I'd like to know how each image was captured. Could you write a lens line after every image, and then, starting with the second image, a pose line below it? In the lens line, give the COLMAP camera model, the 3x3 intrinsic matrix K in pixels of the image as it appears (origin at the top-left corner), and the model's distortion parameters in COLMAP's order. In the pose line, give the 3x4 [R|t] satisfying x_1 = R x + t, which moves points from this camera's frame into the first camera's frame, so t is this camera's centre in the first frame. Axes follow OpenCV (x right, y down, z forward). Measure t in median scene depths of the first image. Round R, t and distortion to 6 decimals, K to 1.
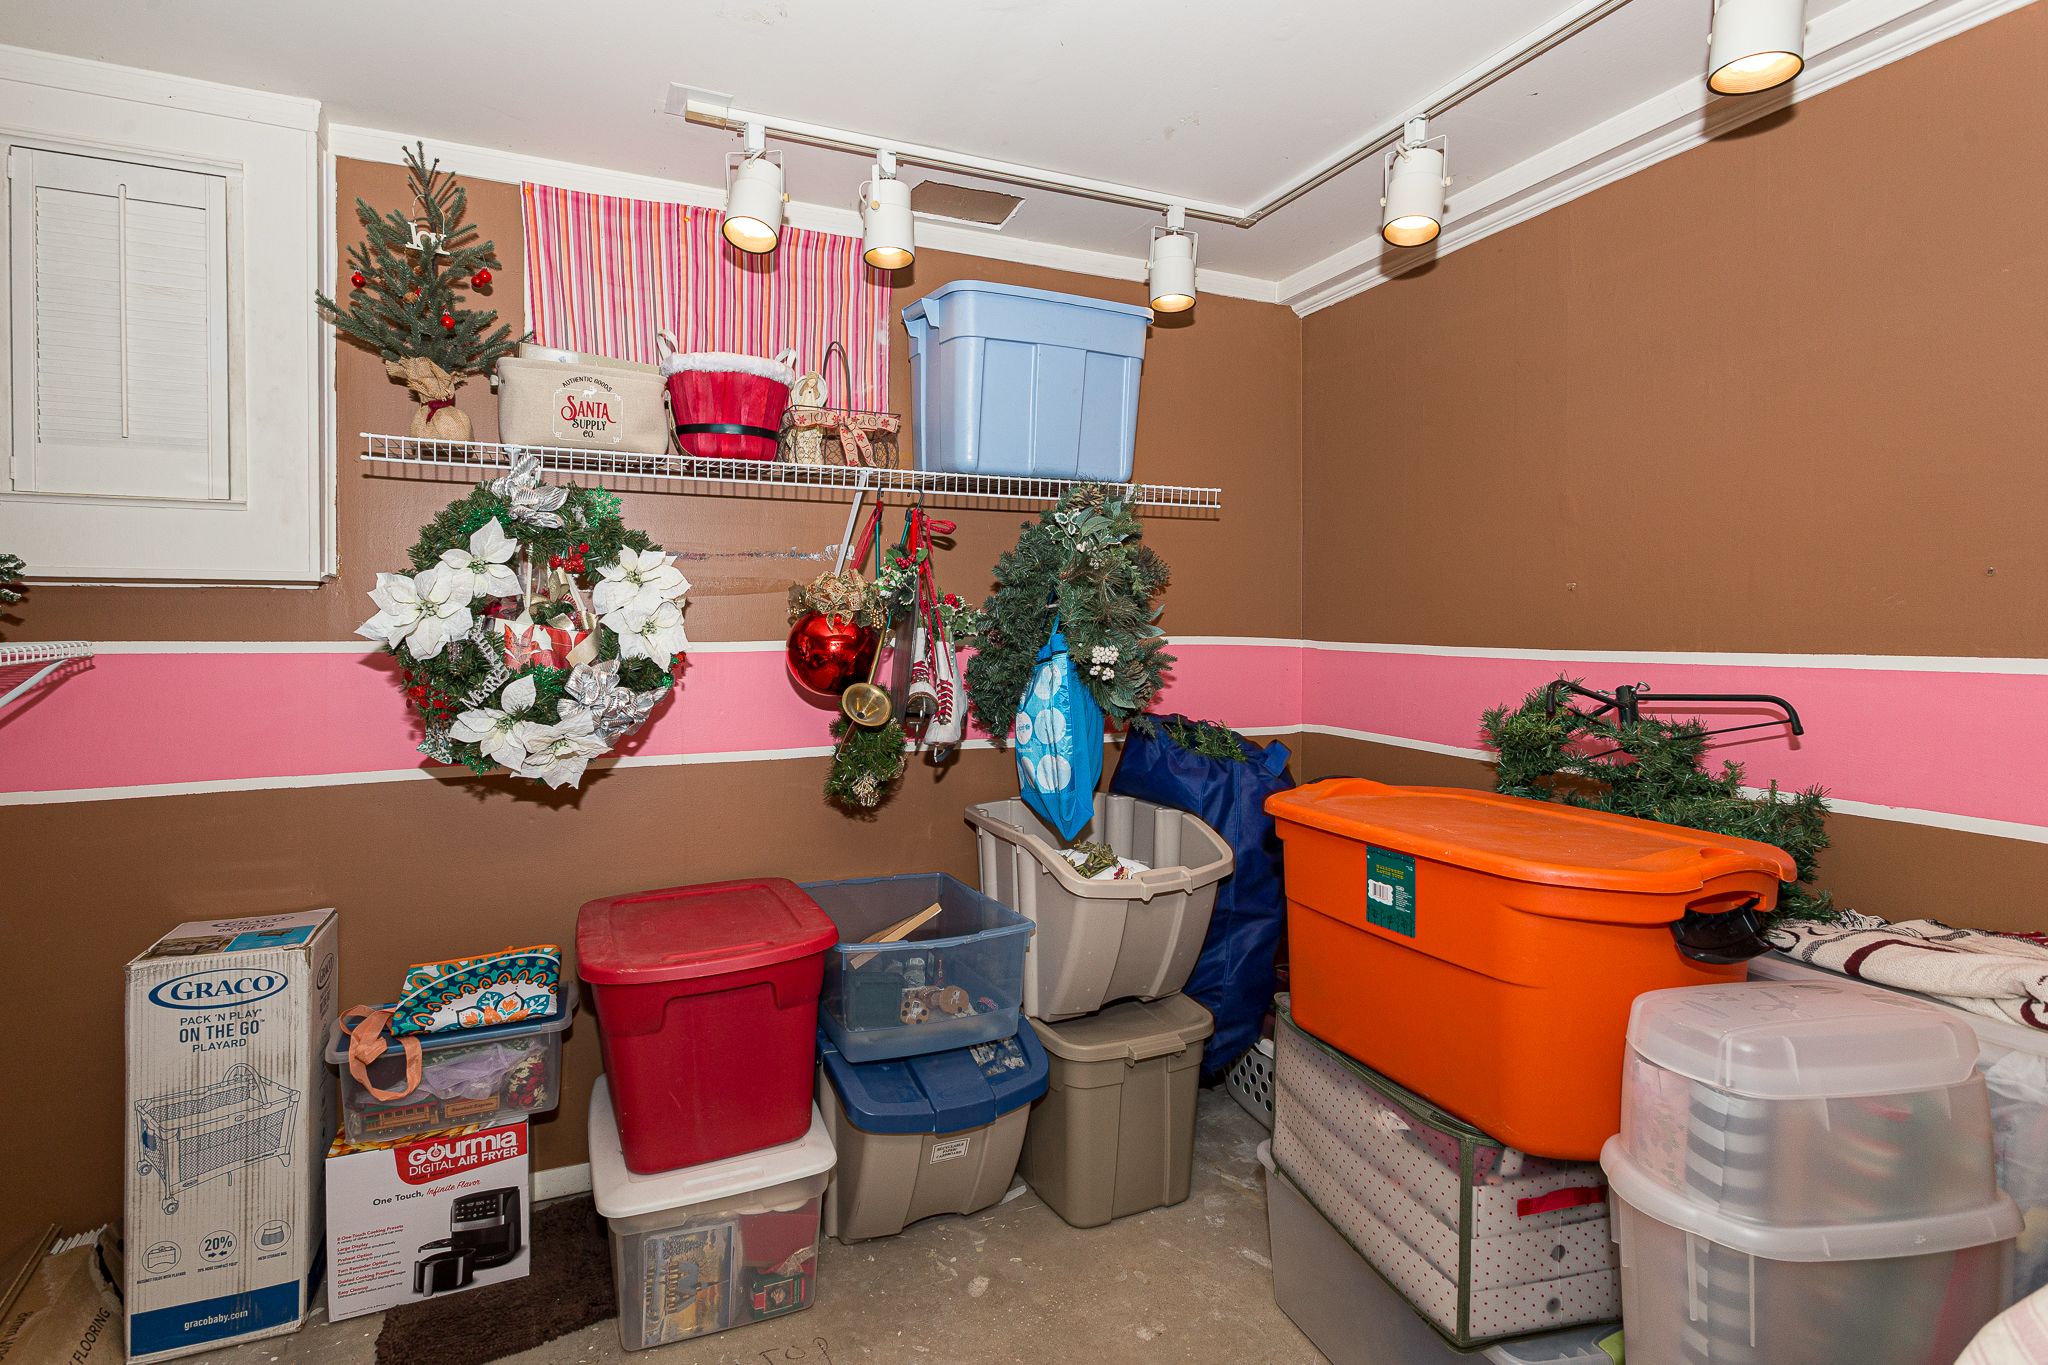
lens RADIAL K [[1011.4, 0, 1025.9], [0, 1011.4, 632.5], [0, 0, 1]] dist [-0.002408, -0.000296]
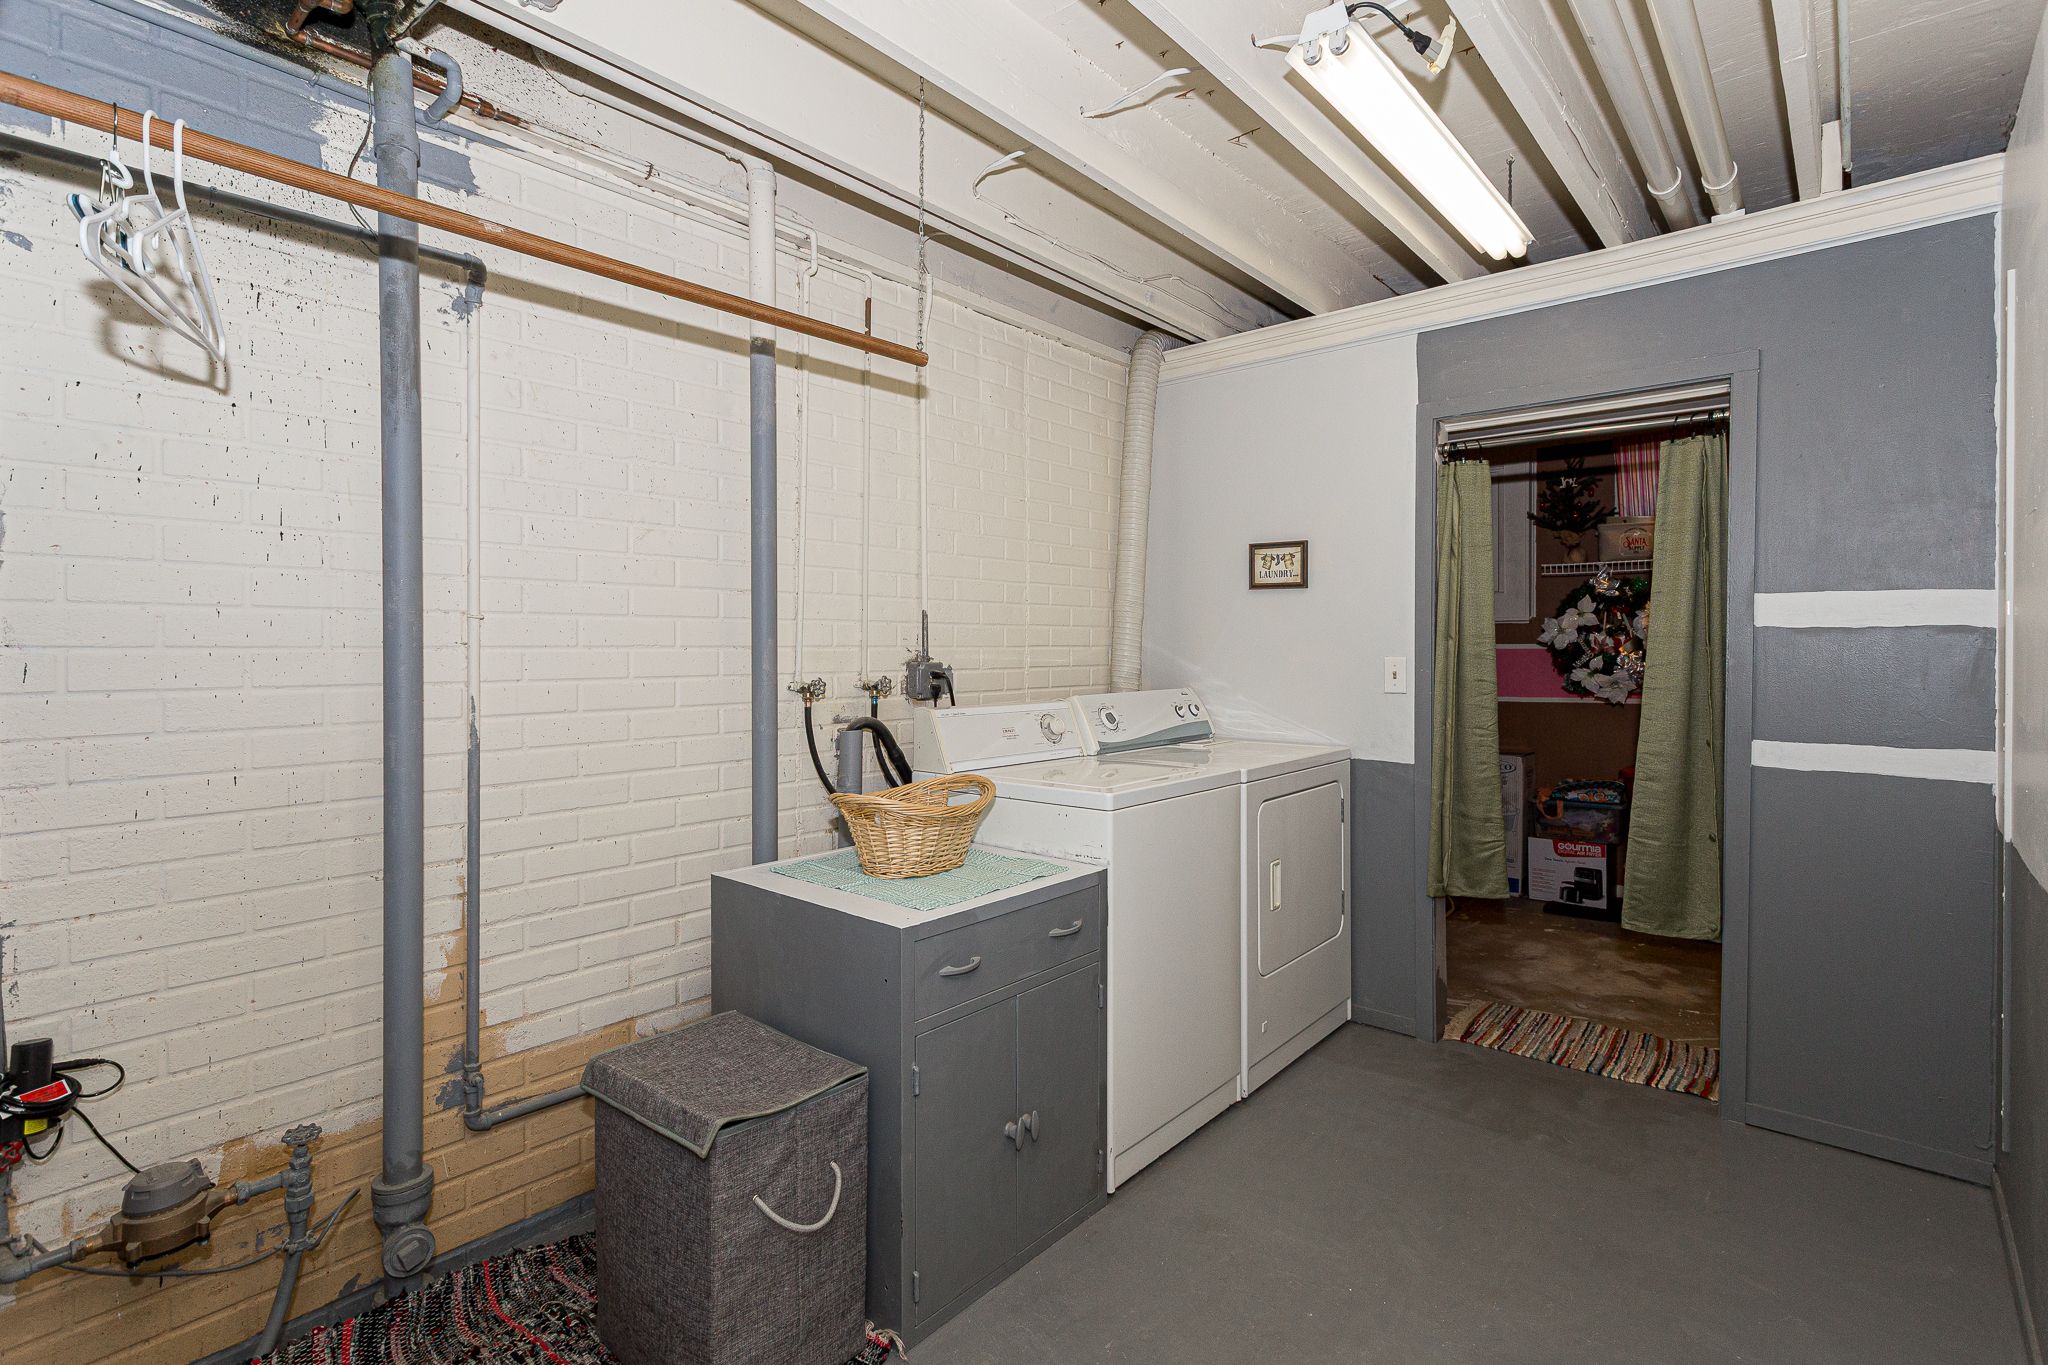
lens RADIAL K [[995.5, 0, 1020.3], [0, 995.5, 667.4], [0, 0, 1]] dist [-0.002487, -0.000049]
pose [[0.441229, 0.010110, -0.897338, 1.068982], [0.001050, 0.999930, 0.011782, 0.038988], [0.897394, -0.006141, 0.441188, -1.363237]]
